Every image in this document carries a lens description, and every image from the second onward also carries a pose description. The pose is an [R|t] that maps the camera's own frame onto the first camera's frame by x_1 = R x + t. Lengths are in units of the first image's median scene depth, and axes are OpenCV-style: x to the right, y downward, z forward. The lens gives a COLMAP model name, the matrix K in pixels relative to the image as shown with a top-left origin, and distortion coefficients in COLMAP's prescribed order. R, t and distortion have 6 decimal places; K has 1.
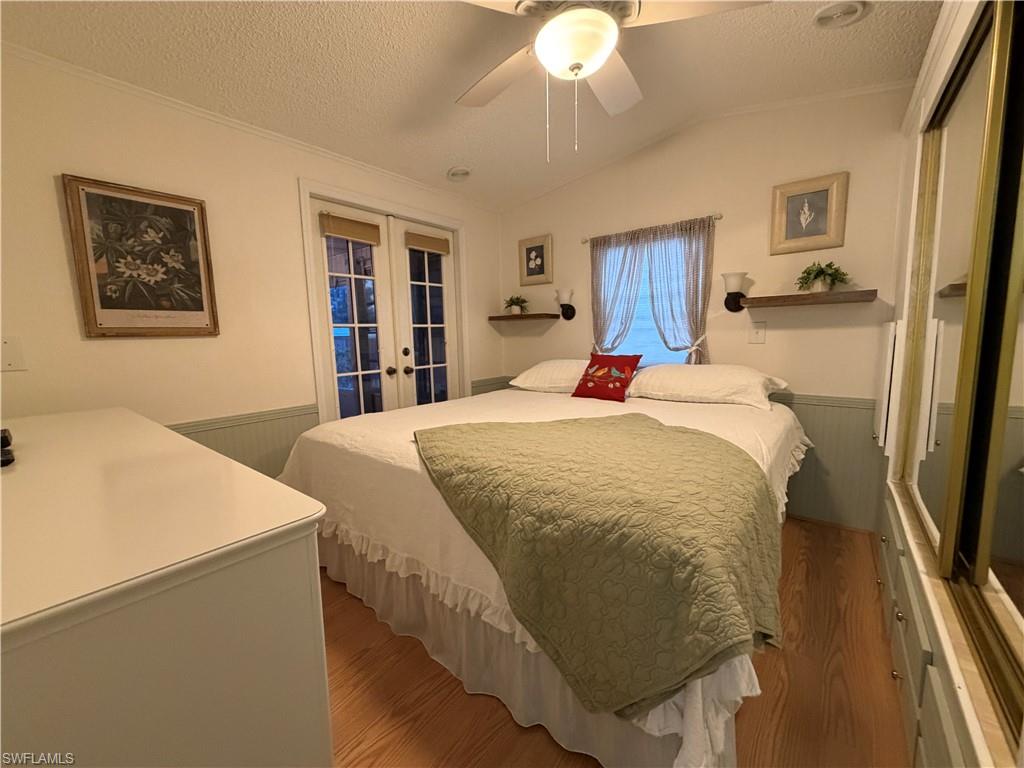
lens RADIAL K [[407.3, 0, 508.0], [0, 407.3, 383.2], [0, 0, 1]] dist [-0.000940, 0.000240]
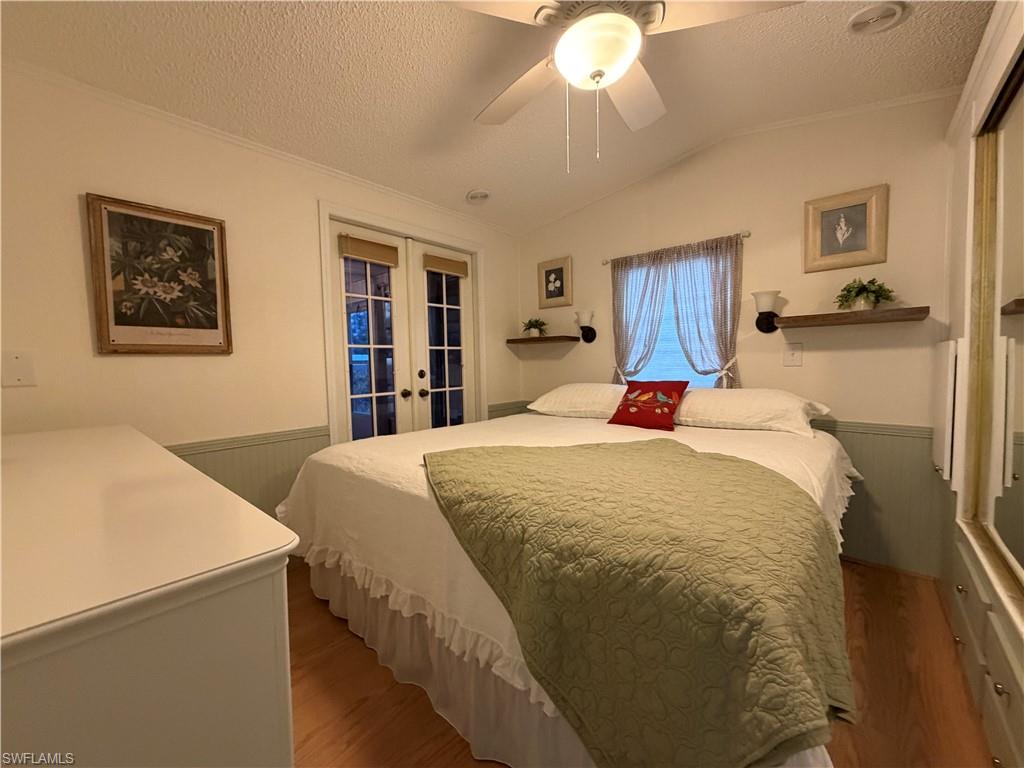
lens RADIAL K [[407.3, 0, 507.3], [0, 407.3, 383.5], [0, 0, 1]] dist [-0.000940, 0.000240]
pose [[0.998806, 0.006250, -0.048446, 0.003708], [-0.009473, 0.997736, -0.066585, 0.012721], [0.047920, 0.066965, 0.996604, 0.052693]]
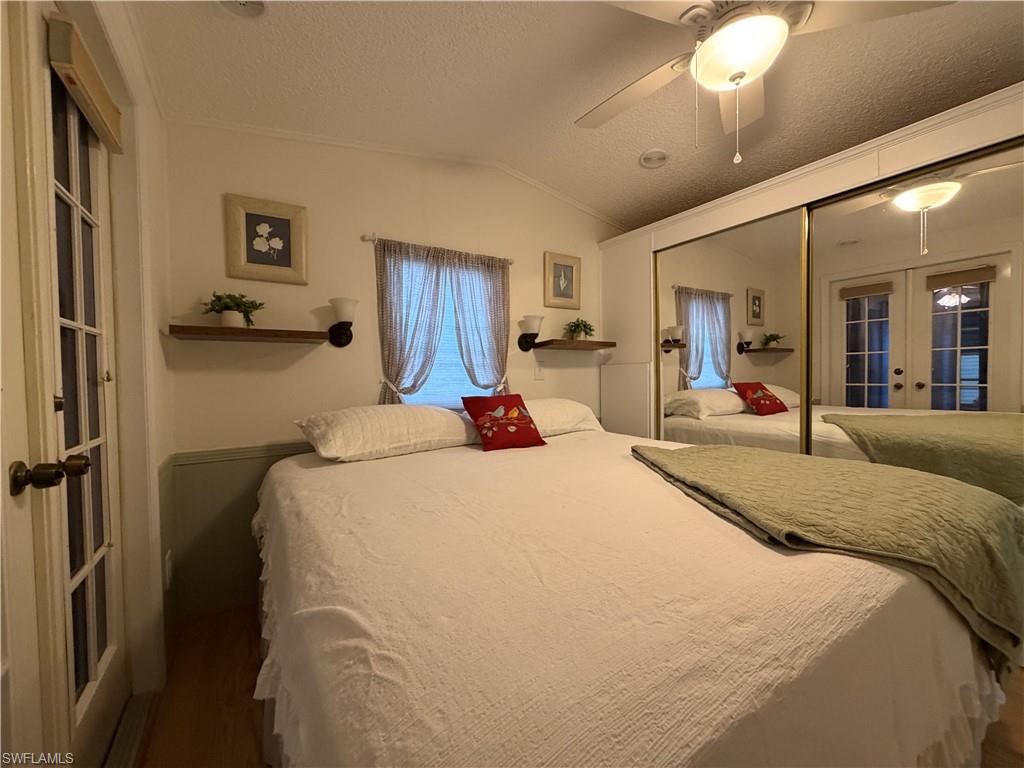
lens RADIAL K [[407.3, 0, 515.9], [0, 407.3, 381.9], [0, 0, 1]] dist [-0.000940, 0.000240]
pose [[0.315680, 0.000100, 0.948866, -0.626737], [0.115323, 0.992583, -0.038472, -0.068083], [-0.941831, 0.121571, 0.313327, 0.875842]]
